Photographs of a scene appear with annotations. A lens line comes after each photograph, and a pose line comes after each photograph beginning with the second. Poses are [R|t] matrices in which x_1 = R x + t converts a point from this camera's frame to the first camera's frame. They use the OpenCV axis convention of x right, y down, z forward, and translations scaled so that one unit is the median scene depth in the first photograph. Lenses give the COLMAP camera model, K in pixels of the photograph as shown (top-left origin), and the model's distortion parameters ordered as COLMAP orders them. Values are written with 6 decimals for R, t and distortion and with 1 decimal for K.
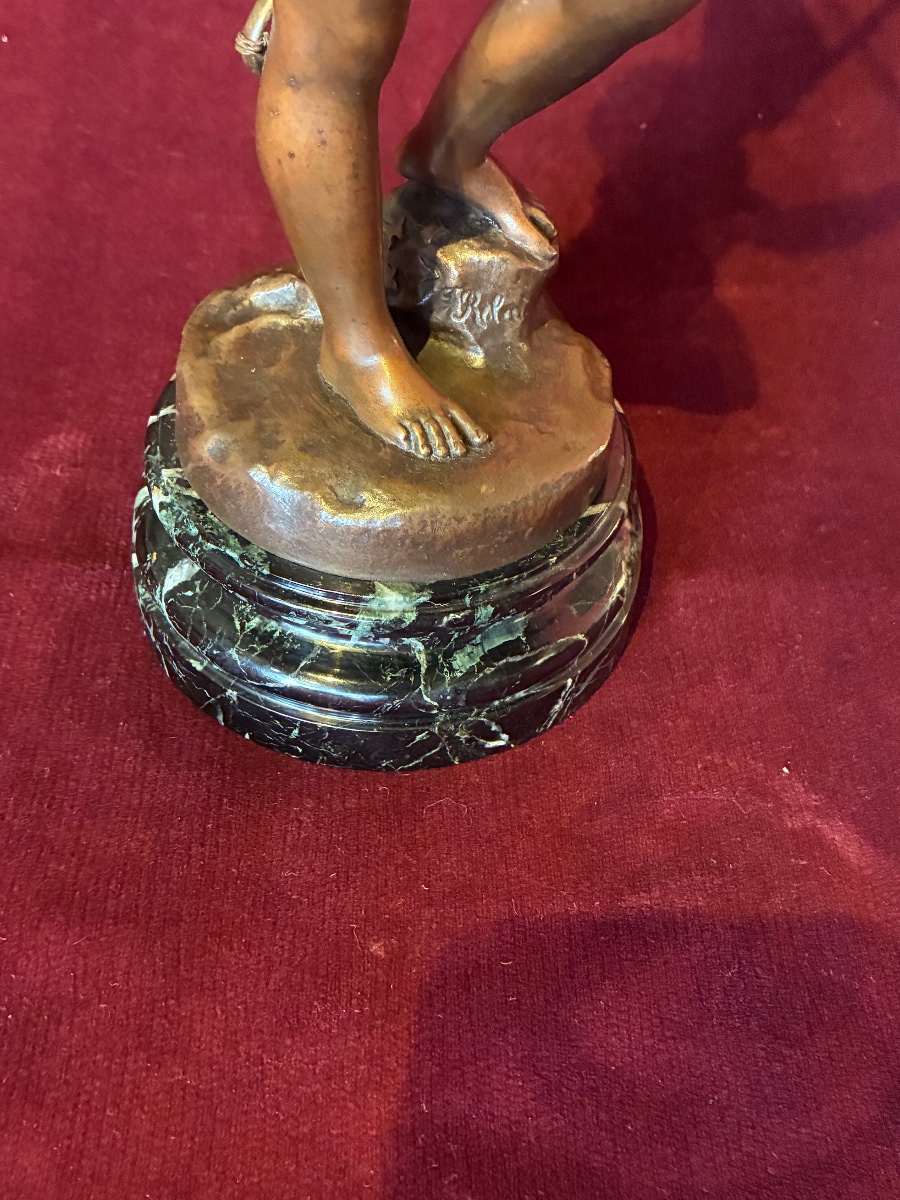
lens RADIAL K [[1358.5, 0, 450.0], [0, 1358.5, 600.0], [0, 0, 1]] dist [0.157325, -0.566404]
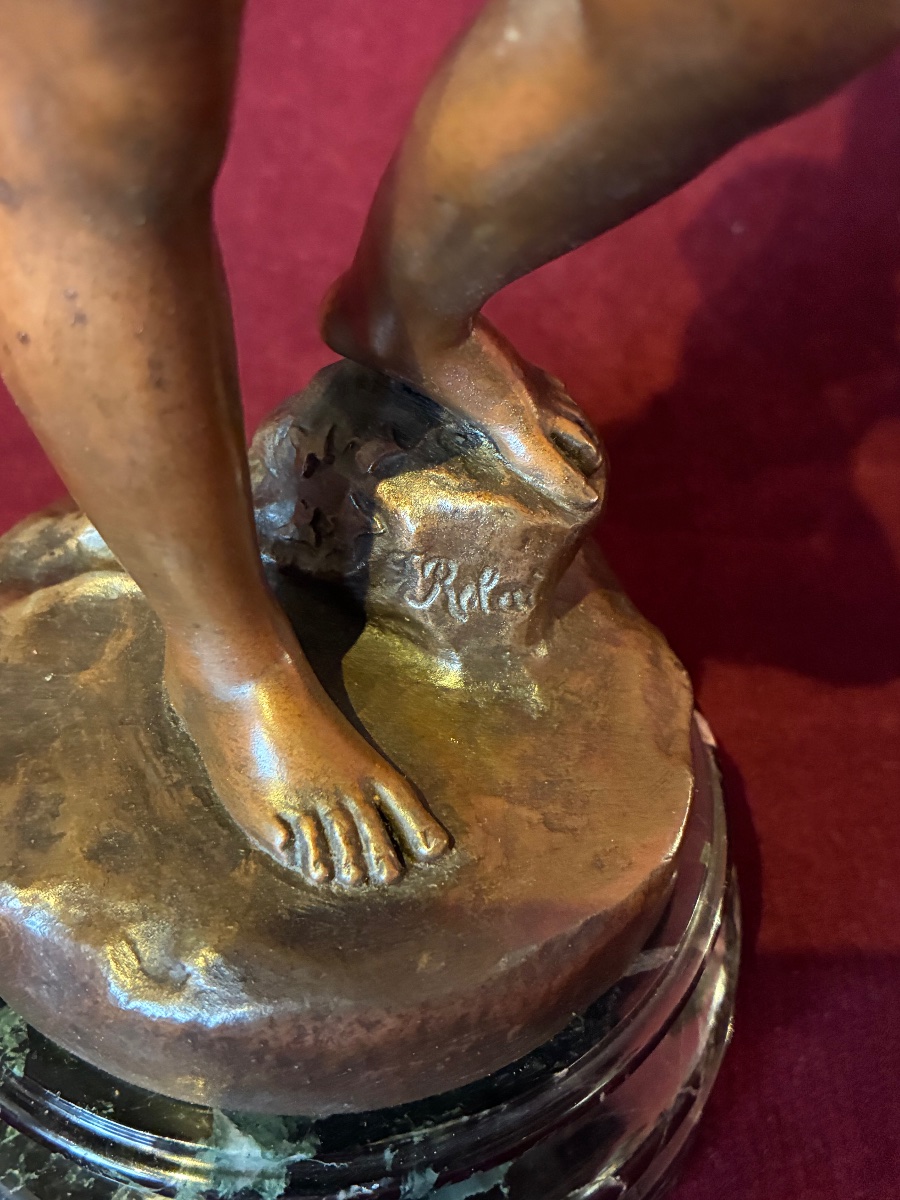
lens RADIAL K [[1358.5, 0, 450.0], [0, 1358.5, 600.0], [0, 0, 1]] dist [0.157325, -0.566404]
pose [[0.995021, 0.054047, -0.083733, 0.068422], [-0.058257, 0.997114, -0.048675, -0.187058], [0.080861, 0.053311, 0.995299, 0.460931]]
